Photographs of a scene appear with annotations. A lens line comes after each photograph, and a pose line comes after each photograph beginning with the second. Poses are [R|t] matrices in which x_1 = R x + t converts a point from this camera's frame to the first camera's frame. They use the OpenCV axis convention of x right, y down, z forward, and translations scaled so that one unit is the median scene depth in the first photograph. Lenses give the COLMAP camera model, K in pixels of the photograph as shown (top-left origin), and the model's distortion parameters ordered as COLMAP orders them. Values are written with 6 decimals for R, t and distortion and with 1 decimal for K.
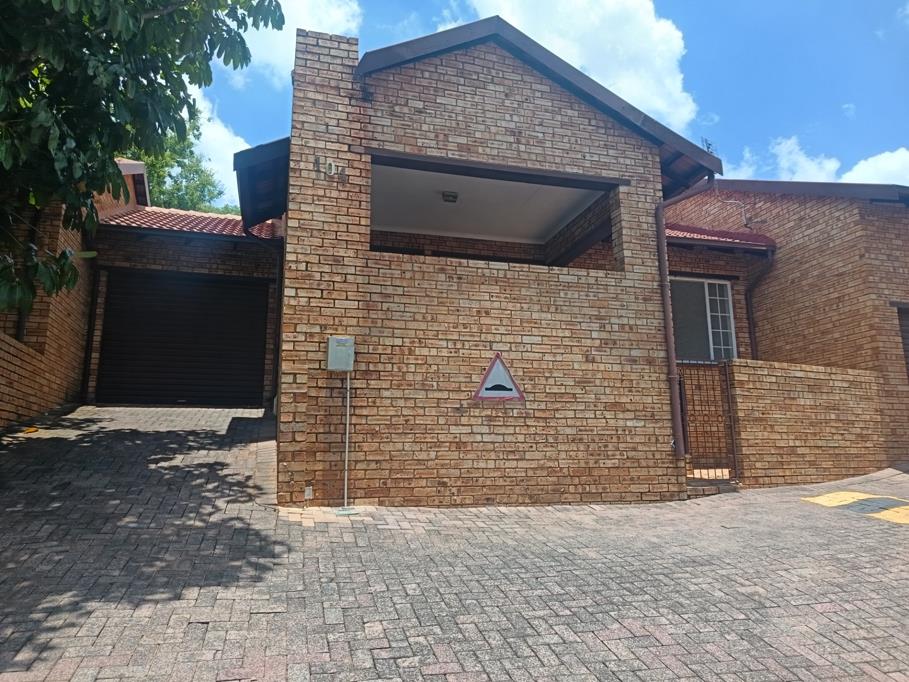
lens RADIAL K [[629.7, 0, 455.1], [0, 629.7, 341.3], [0, 0, 1]] dist [0.026441, -0.006289]
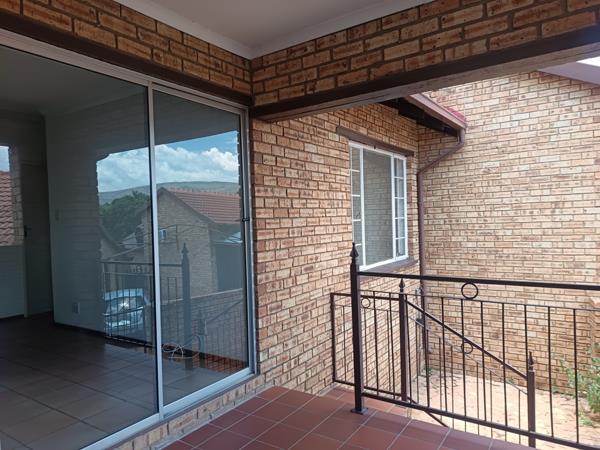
lens RADIAL K [[415.6, 0, 299.3], [0, 415.6, 220.6], [0, 0, 1]] dist [0.026441, -0.006289]
pose [[0.766769, -0.023509, 0.641492, -0.032090], [-0.097377, 0.983504, 0.152436, -0.091781], [-0.634494, -0.179350, 0.751832, 0.738143]]
